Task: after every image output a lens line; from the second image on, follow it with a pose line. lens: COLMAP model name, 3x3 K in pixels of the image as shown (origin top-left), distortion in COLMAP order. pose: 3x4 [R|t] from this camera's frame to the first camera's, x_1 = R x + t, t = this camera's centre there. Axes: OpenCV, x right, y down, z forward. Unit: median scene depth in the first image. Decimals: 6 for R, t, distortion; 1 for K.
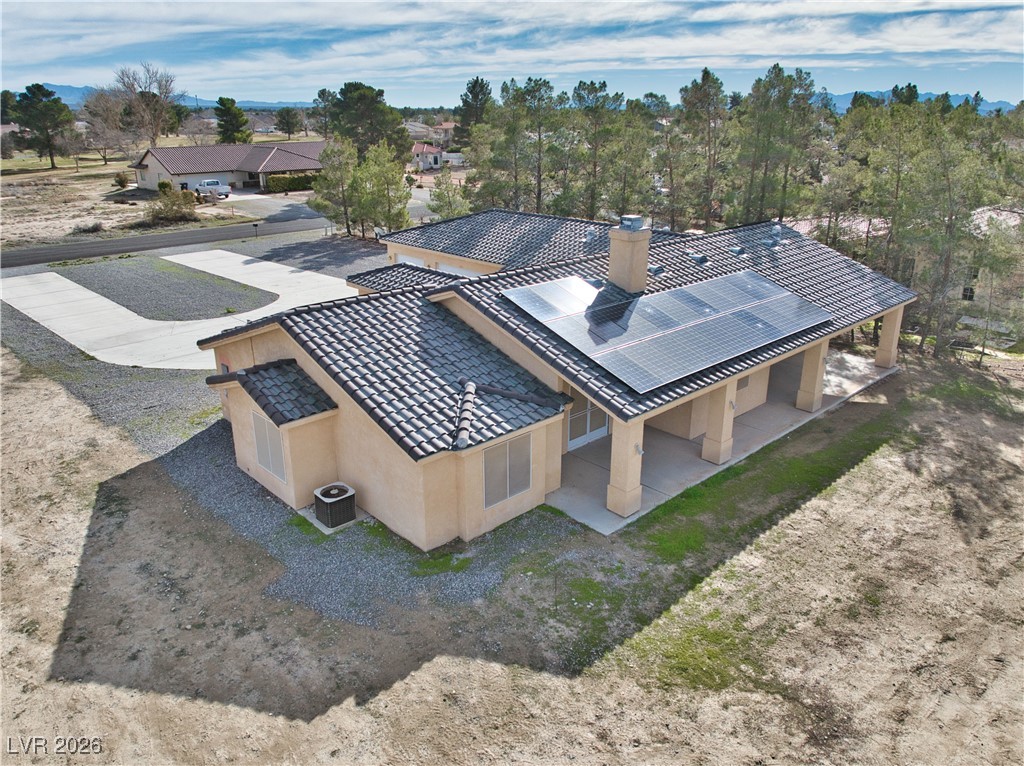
lens RADIAL K [[752.1, 0, 511.8], [0, 752.1, 390.9], [0, 0, 1]] dist [-0.039623, -0.000325]
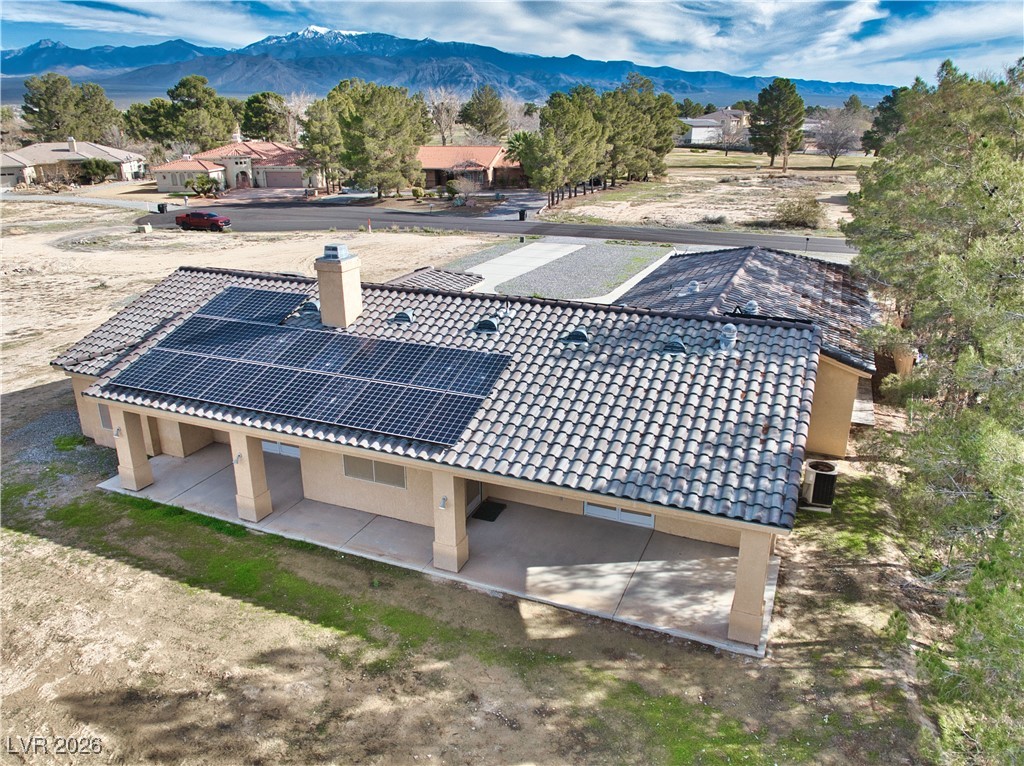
lens RADIAL K [[752.1, 0, 523.2], [0, 752.1, 377.5], [0, 0, 1]] dist [-0.039623, -0.000325]
pose [[0.402482, 0.302823, -0.863891, 0.938760], [-0.317823, 0.931224, 0.178353, -0.271717], [0.858485, 0.202780, 0.471045, 0.676667]]
